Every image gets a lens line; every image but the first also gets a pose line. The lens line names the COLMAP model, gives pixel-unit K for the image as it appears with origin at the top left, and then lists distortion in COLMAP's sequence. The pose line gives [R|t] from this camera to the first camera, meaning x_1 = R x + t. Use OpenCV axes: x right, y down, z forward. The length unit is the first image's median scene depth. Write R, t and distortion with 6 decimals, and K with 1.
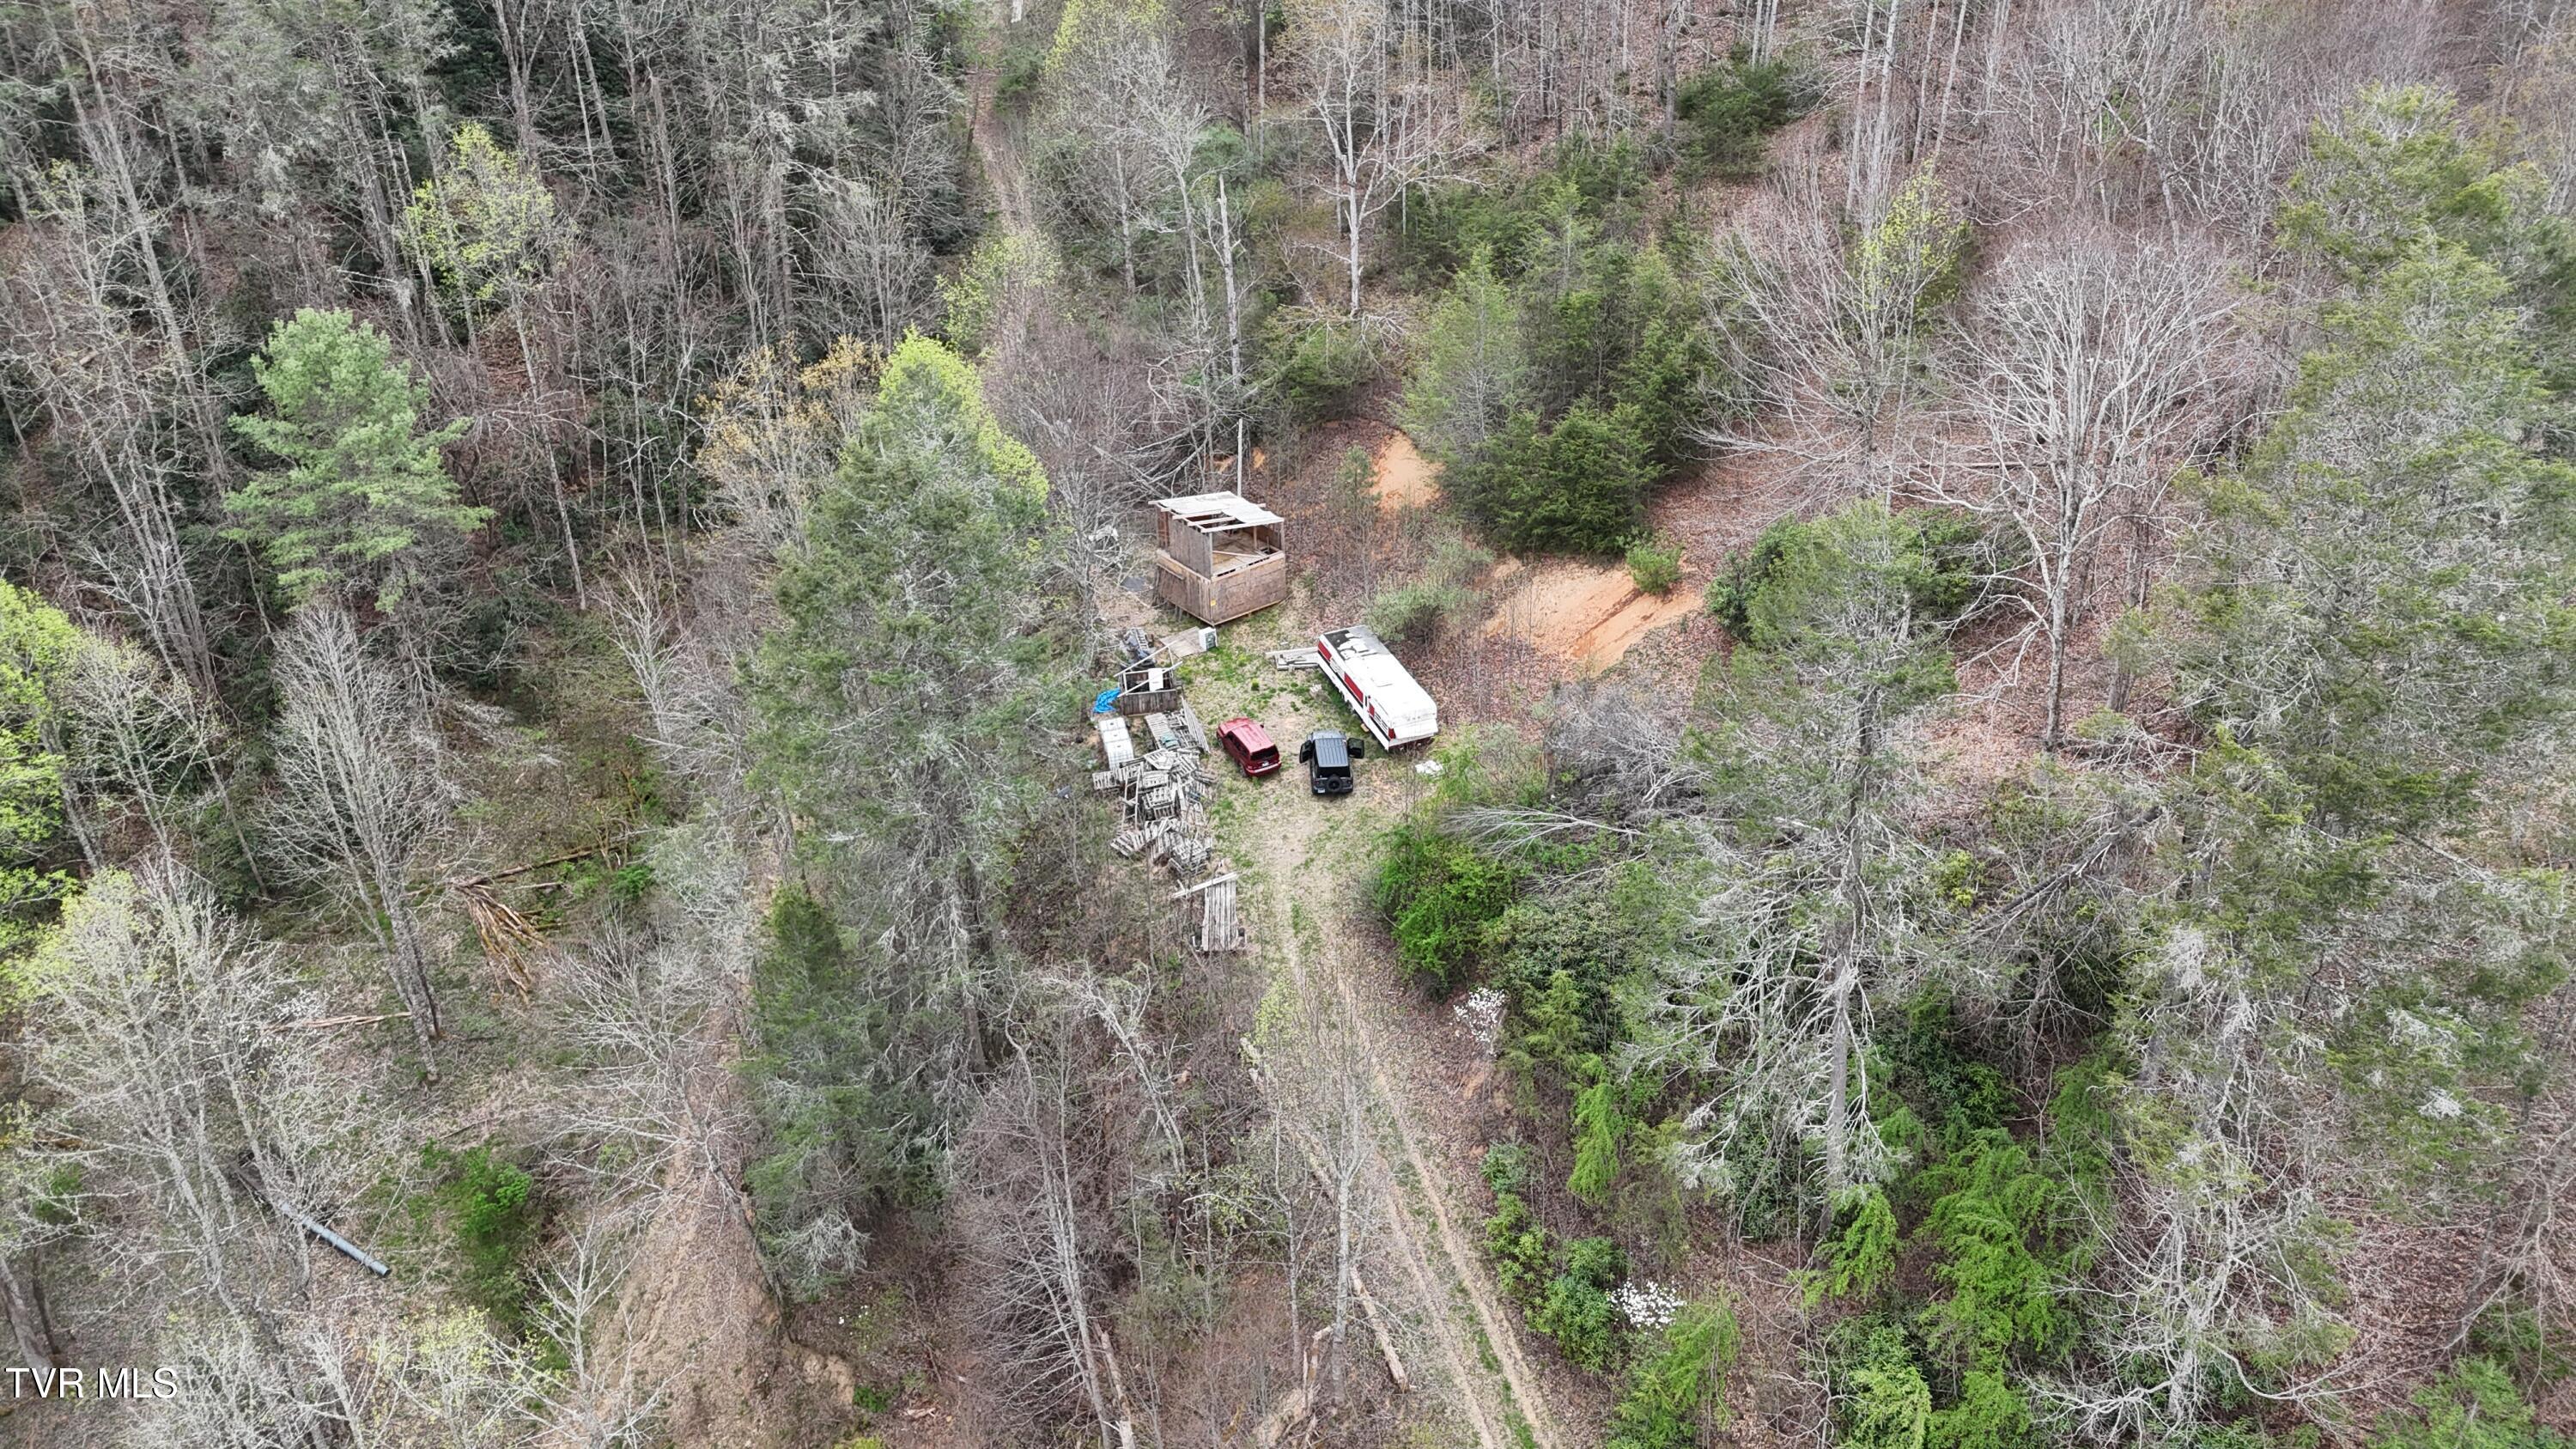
lens RADIAL K [[1844.7, 0, 1288.0], [0, 1844.7, 724.5], [0, 0, 1]] dist [0.078019, -0.000717]
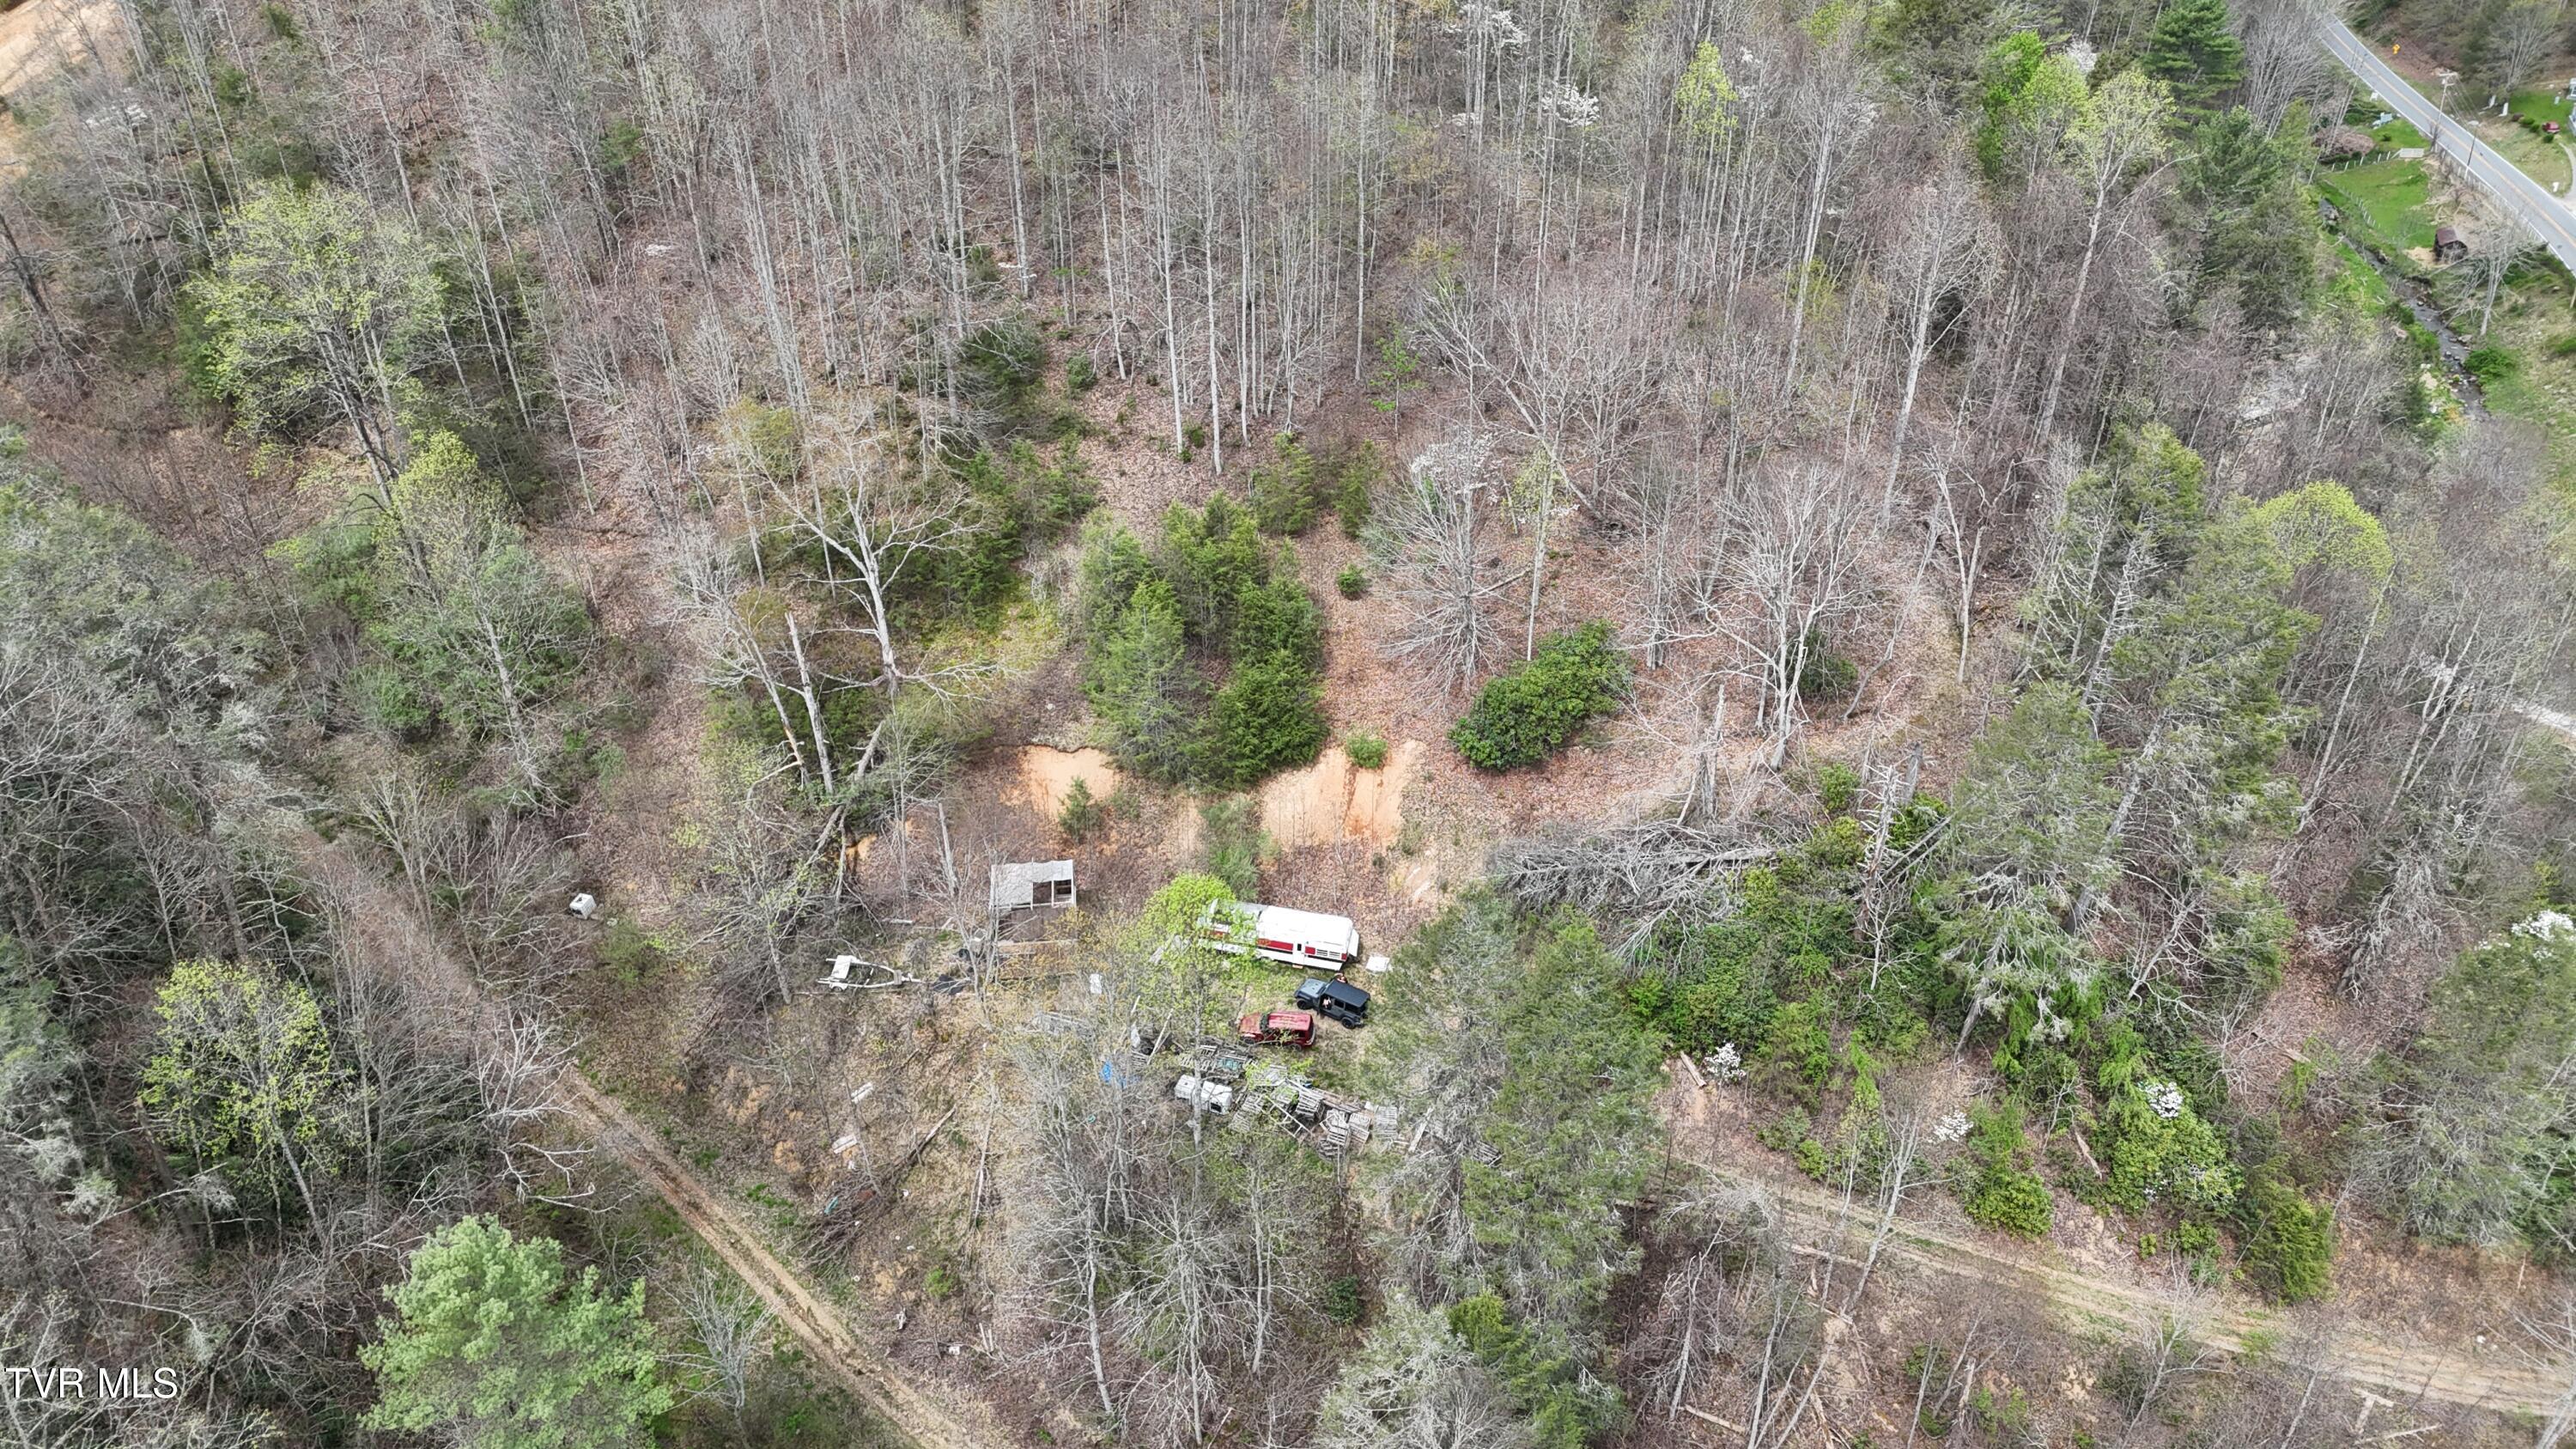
lens RADIAL K [[1844.7, 0, 1288.0], [0, 1844.7, 724.5], [0, 0, 1]] dist [0.078019, -0.000717]
pose [[0.502530, -0.470955, 0.725028, -0.799575], [0.395804, 0.870889, 0.291362, -0.511937], [-0.768637, 0.140551, 0.624053, 0.176779]]
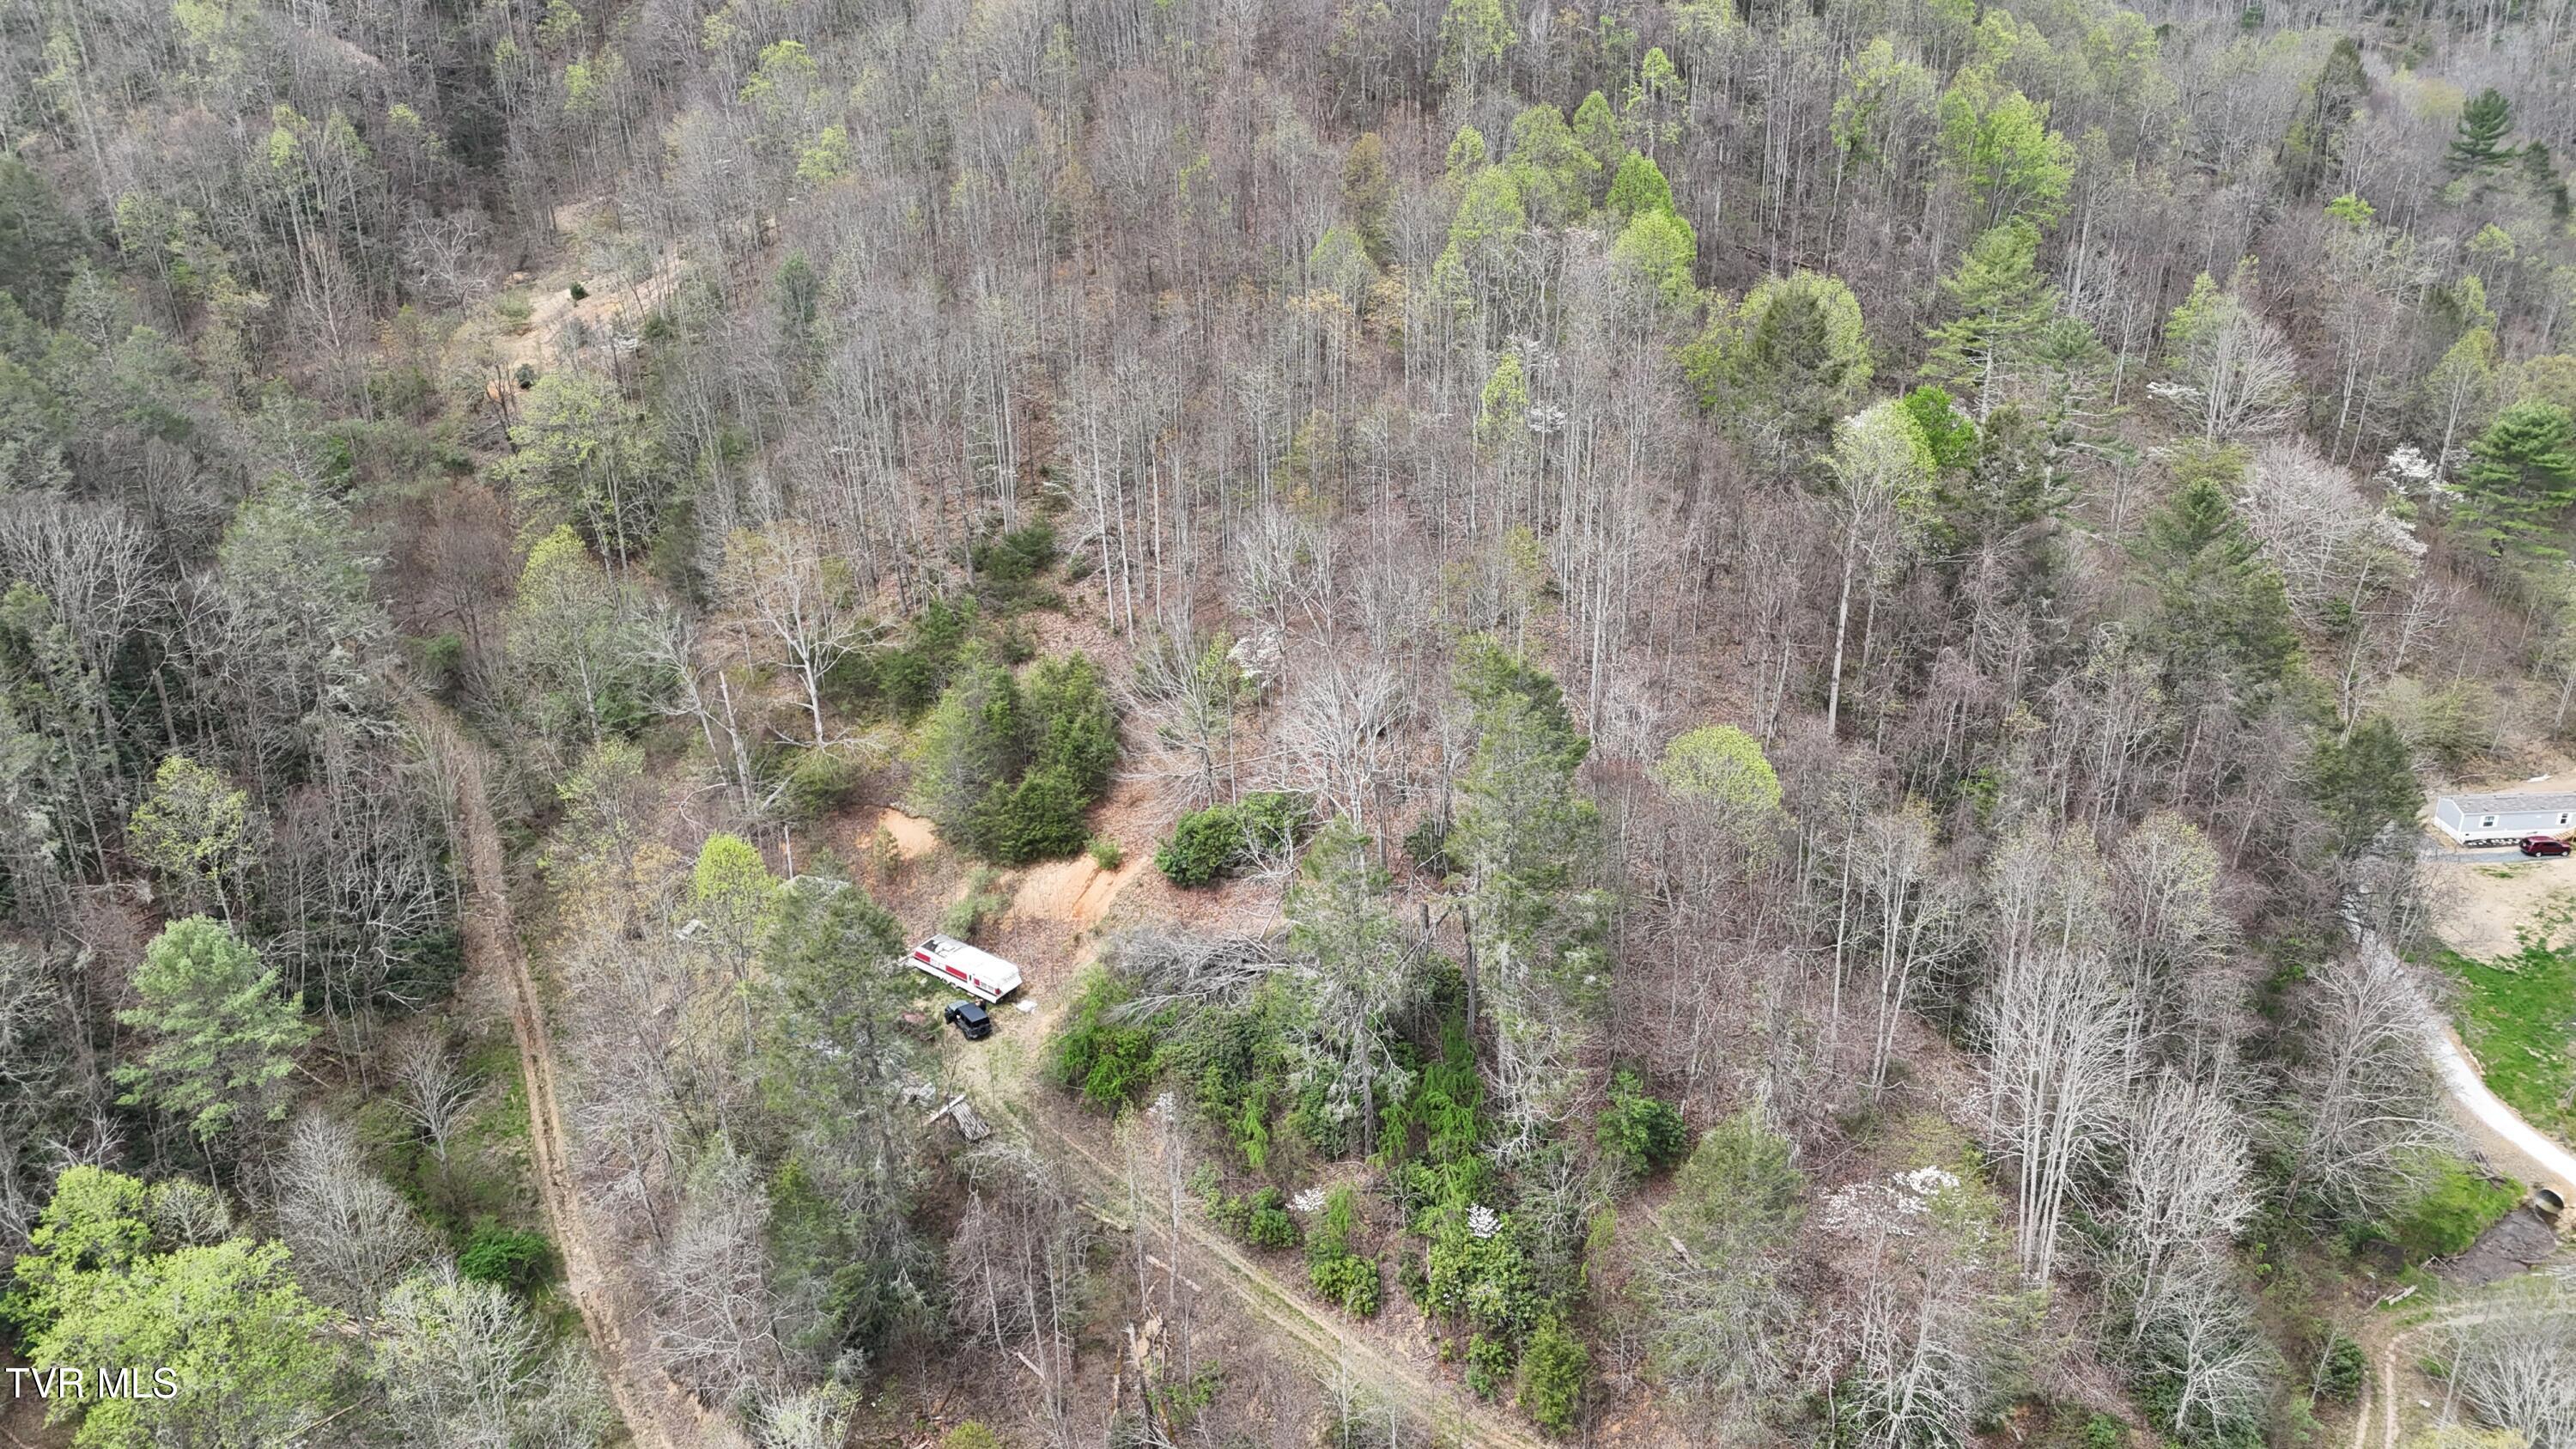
lens RADIAL K [[1869.0, 0, 1288.0], [0, 1869.0, 724.5], [0, 0, 1]] dist [0.036405, -0.001882]
pose [[0.838167, -0.213026, 0.502092, -0.488464], [0.273331, 0.960687, -0.048688, -0.068089], [-0.471982, 0.178046, 0.863443, -0.574210]]
